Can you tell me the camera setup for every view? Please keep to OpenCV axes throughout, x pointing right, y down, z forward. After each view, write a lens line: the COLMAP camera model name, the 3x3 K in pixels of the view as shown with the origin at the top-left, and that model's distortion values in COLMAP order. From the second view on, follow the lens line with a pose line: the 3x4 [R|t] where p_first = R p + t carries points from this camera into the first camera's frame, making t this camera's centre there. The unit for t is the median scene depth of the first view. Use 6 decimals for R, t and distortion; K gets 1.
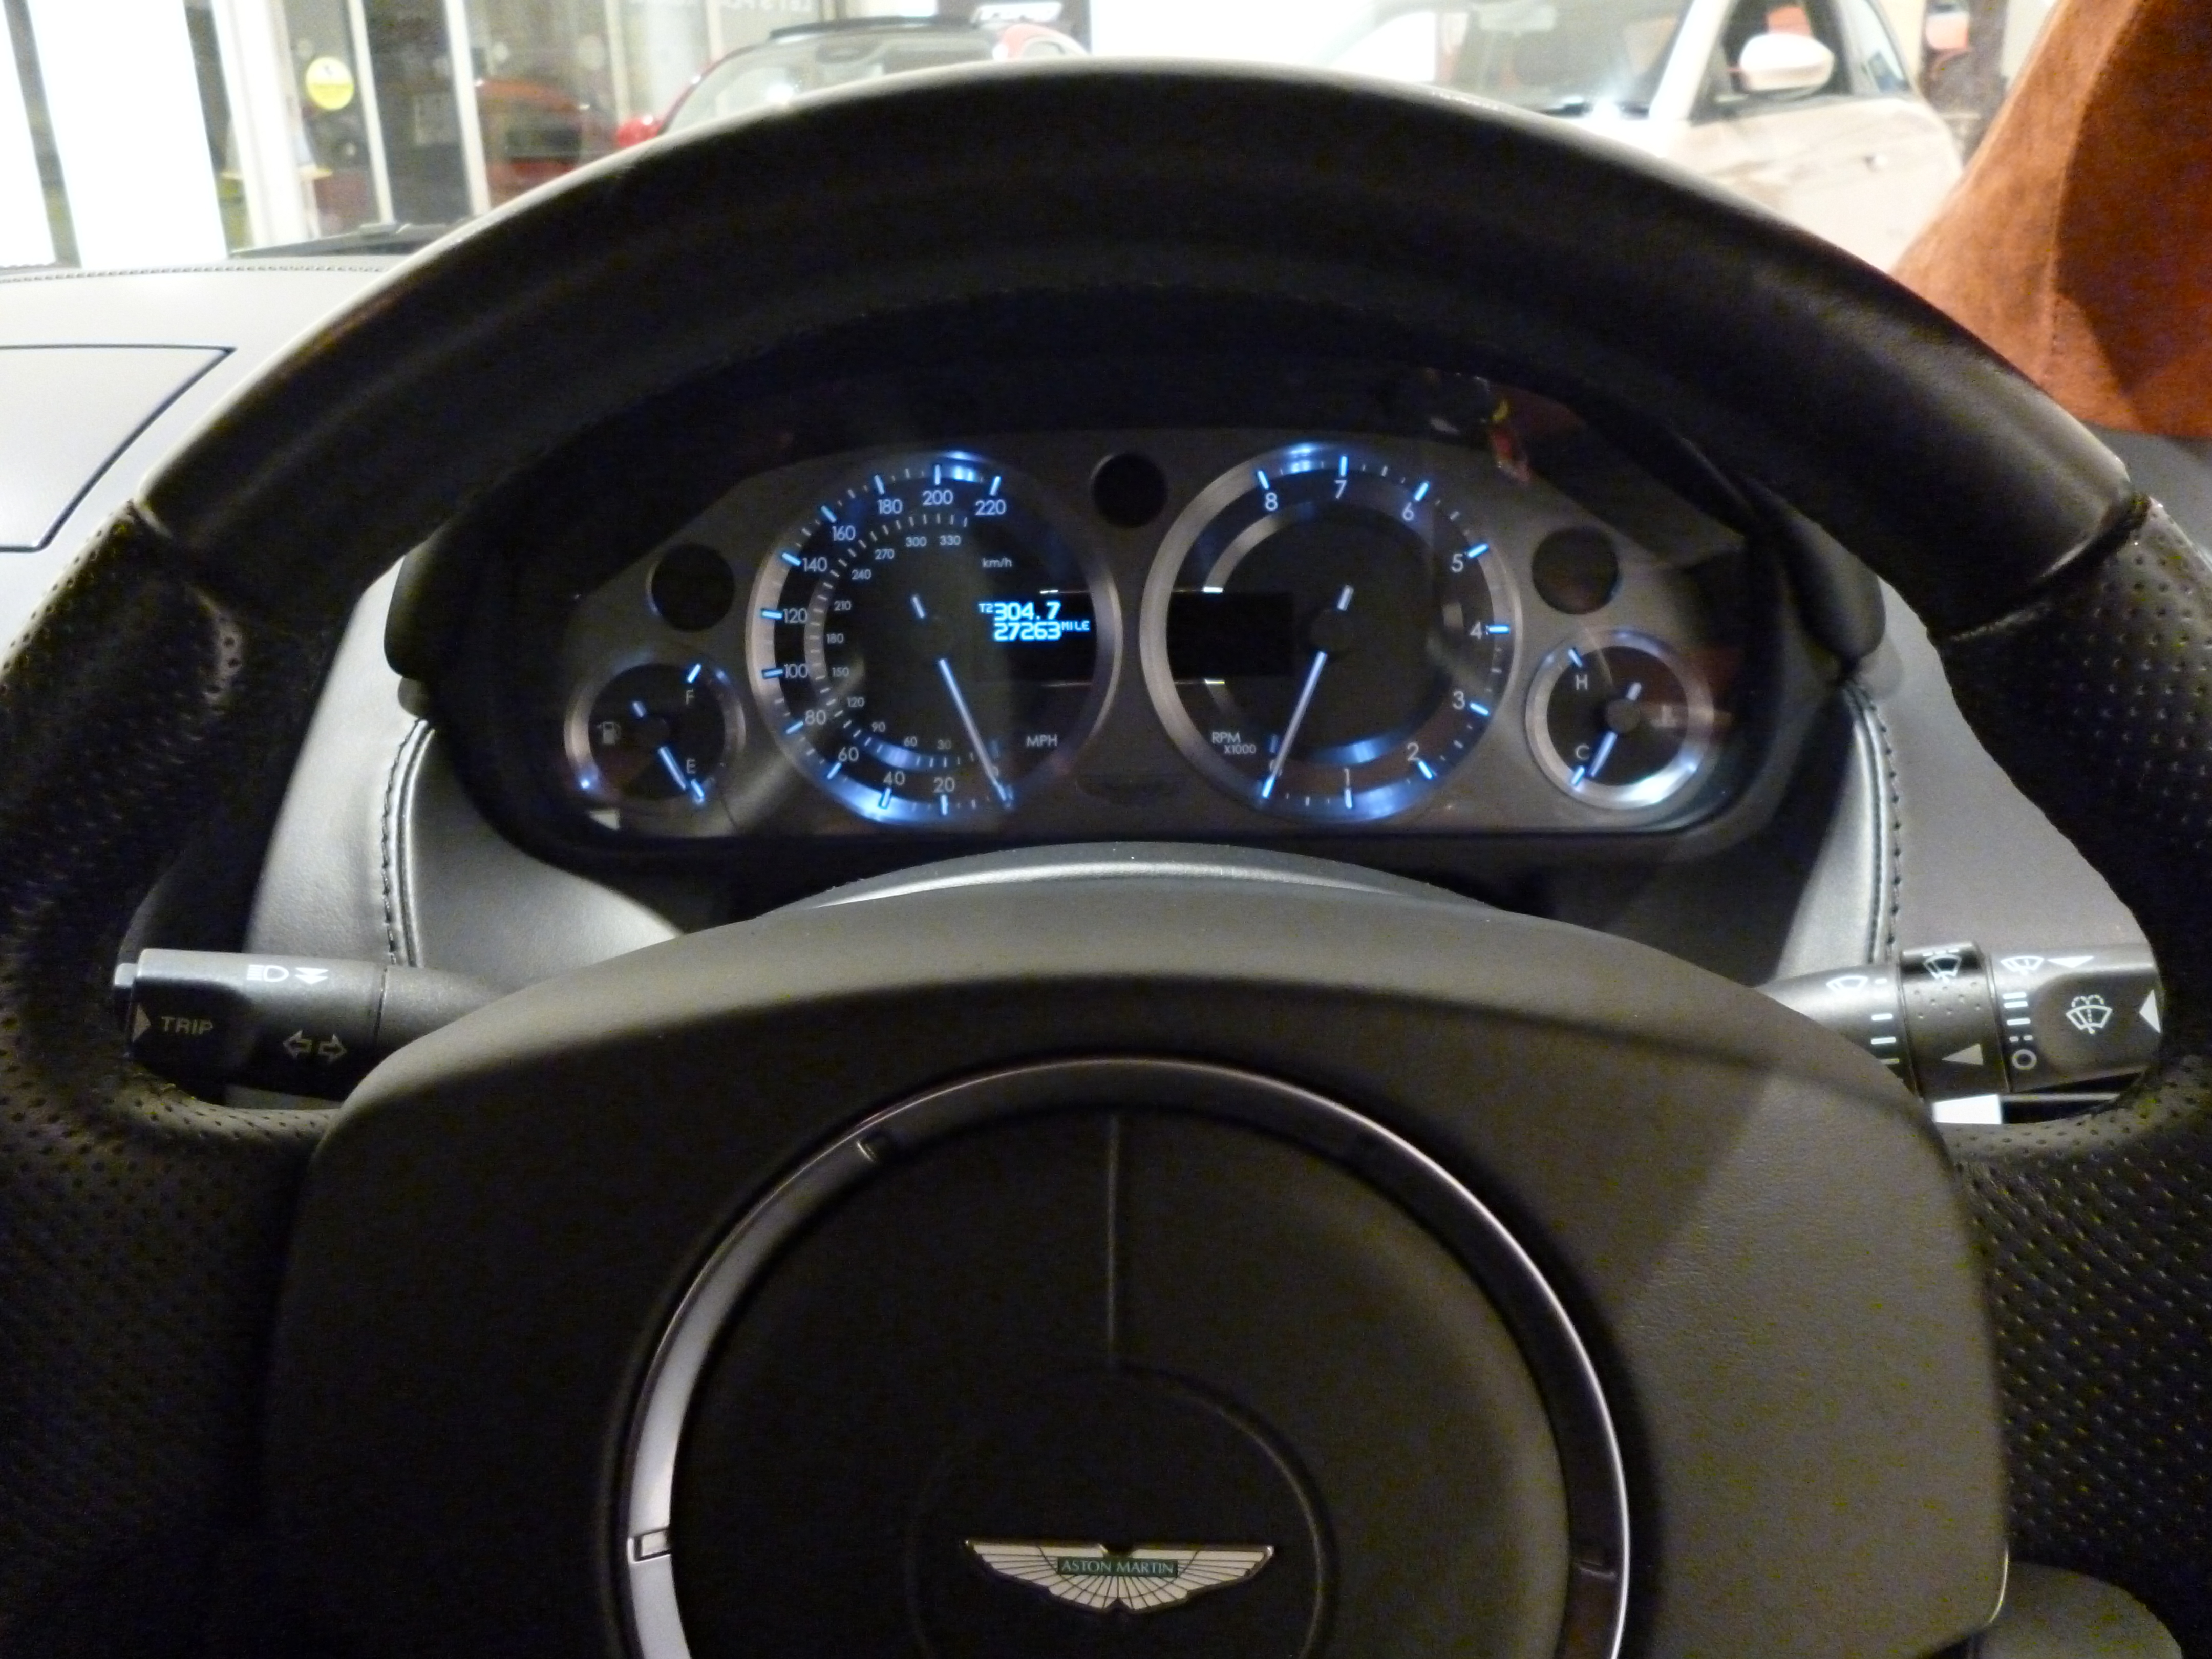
lens RADIAL K [[1813.7, 0, 1092.3], [0, 1813.7, 829.5], [0, 0, 1]] dist [-0.039925, 0.000038]
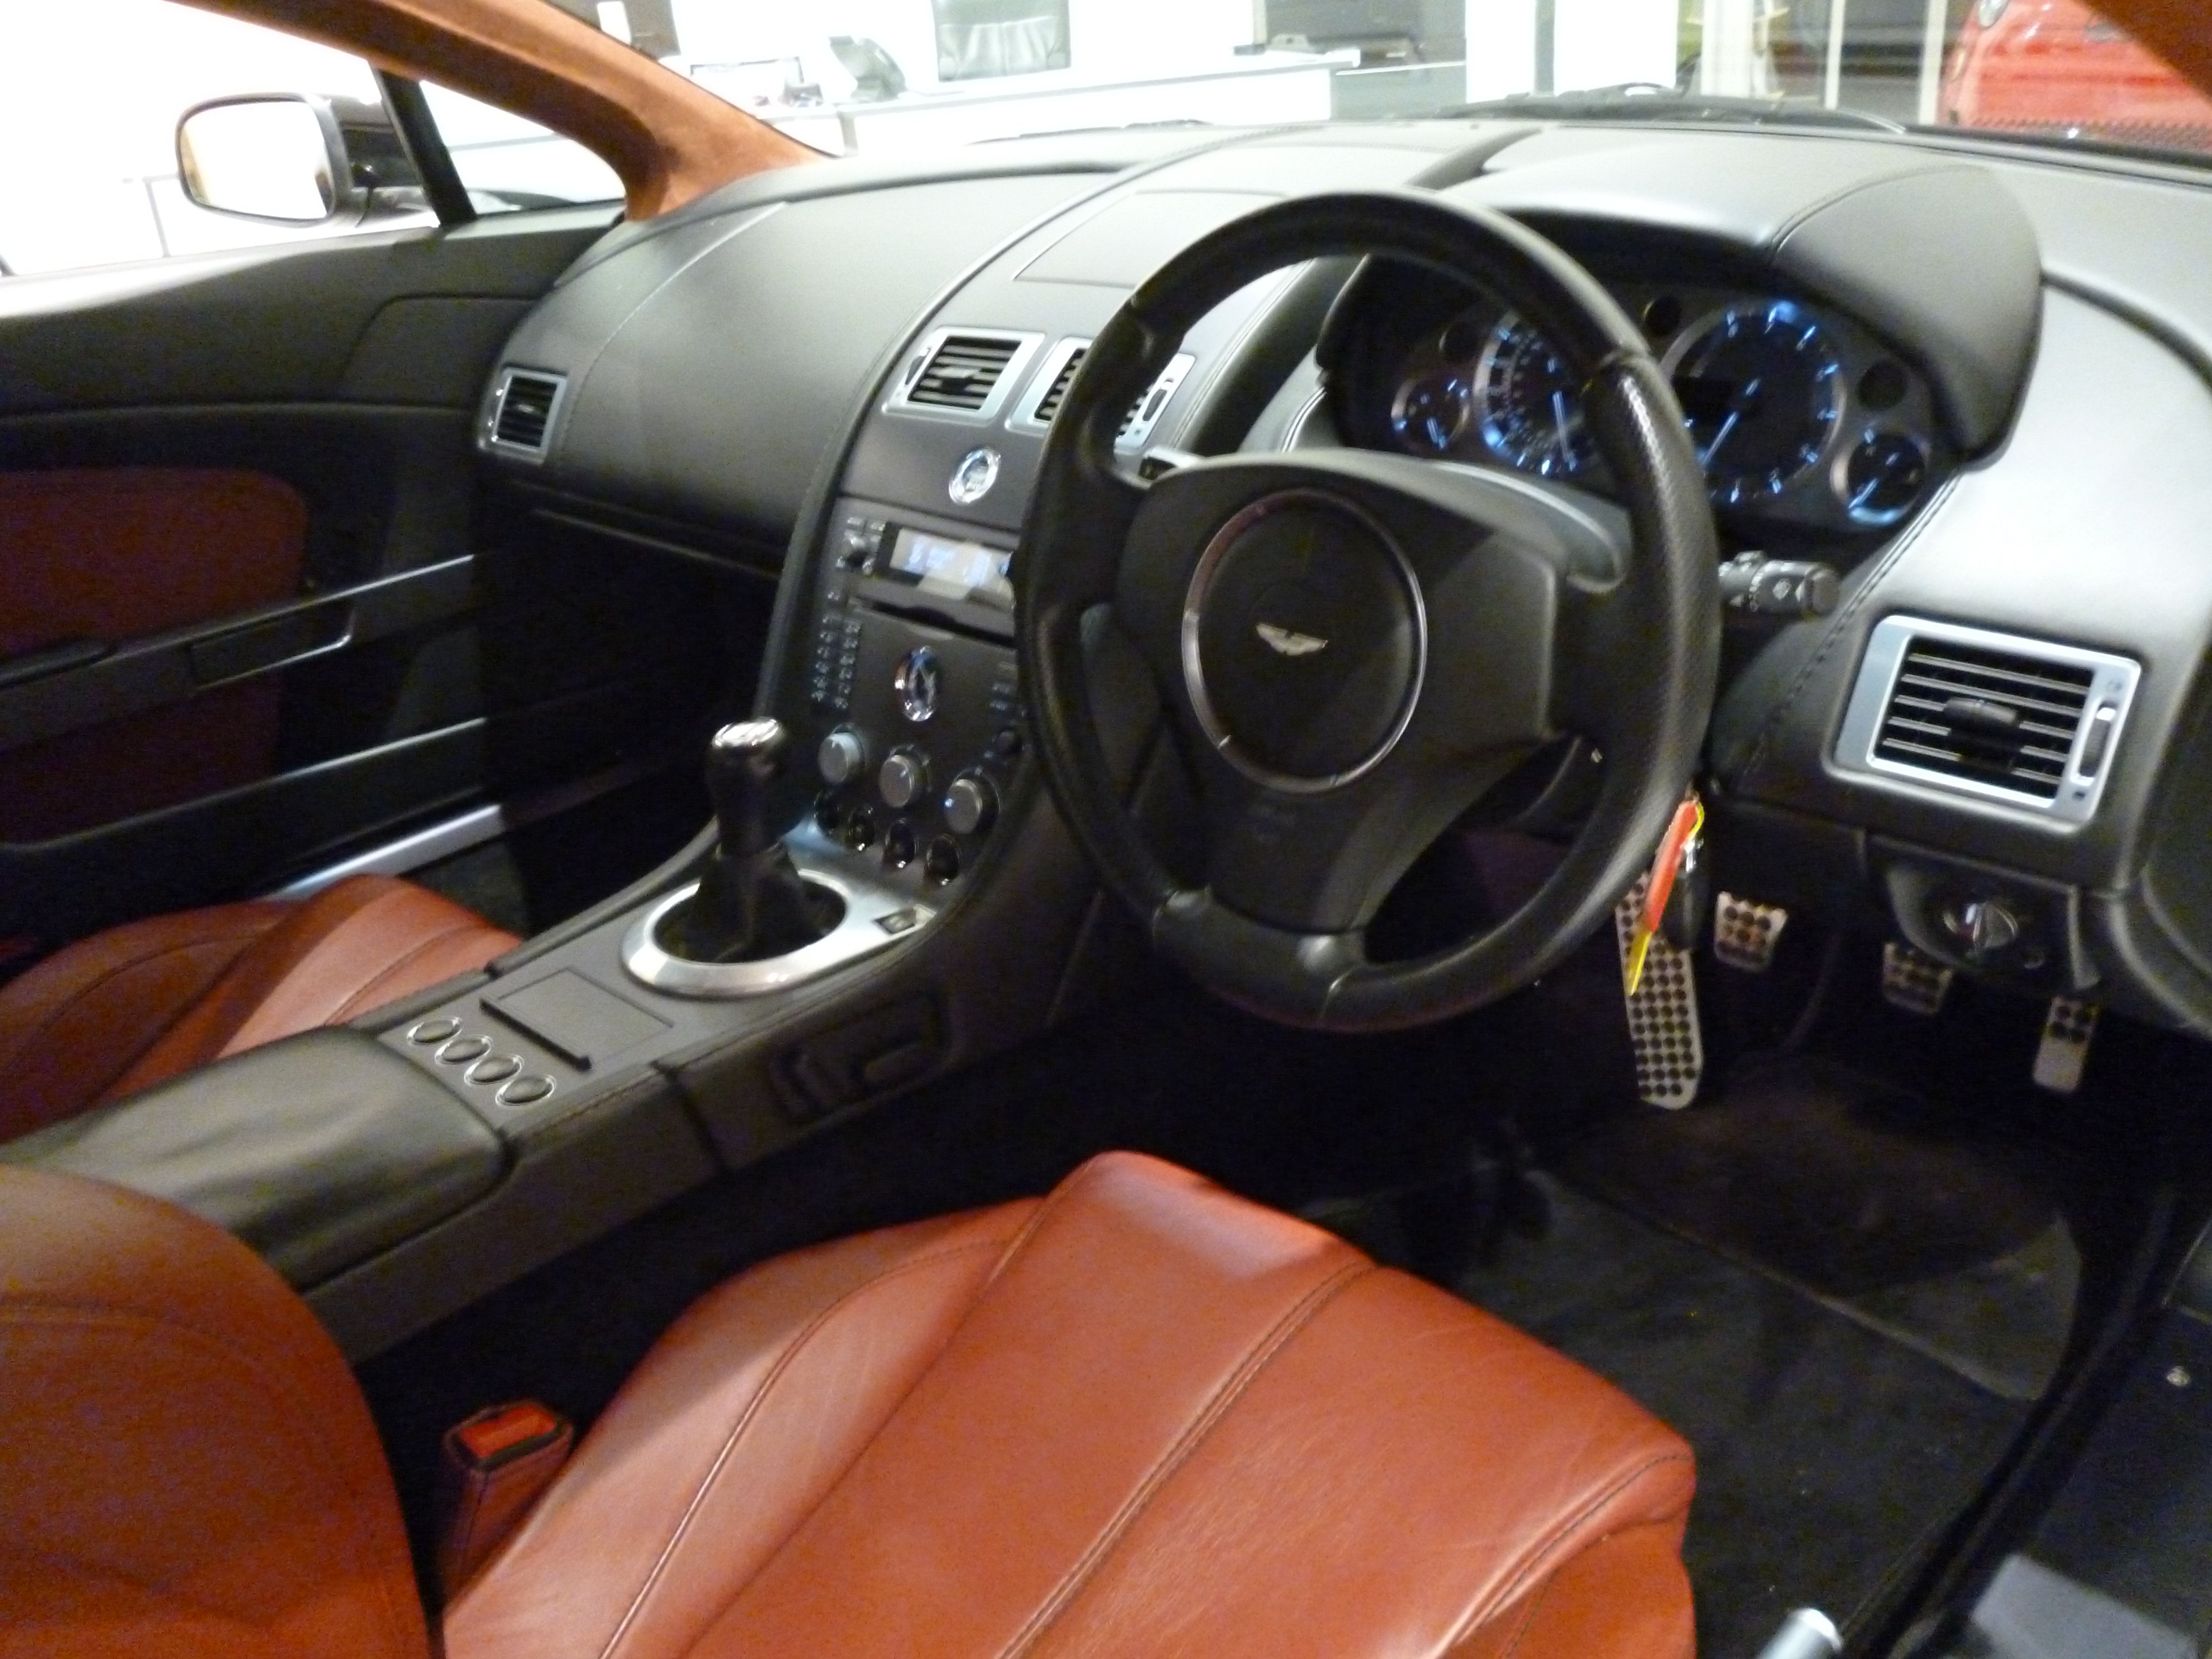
lens RADIAL K [[1813.7, 0, 1092.3], [0, 1813.7, 829.5], [0, 0, 1]] dist [-0.039925, 0.000038]
pose [[0.727117, 0.272210, -0.630240, 0.933282], [-0.183468, 0.961689, 0.203698, 0.057854], [0.661544, -0.032483, 0.749202, -0.853235]]
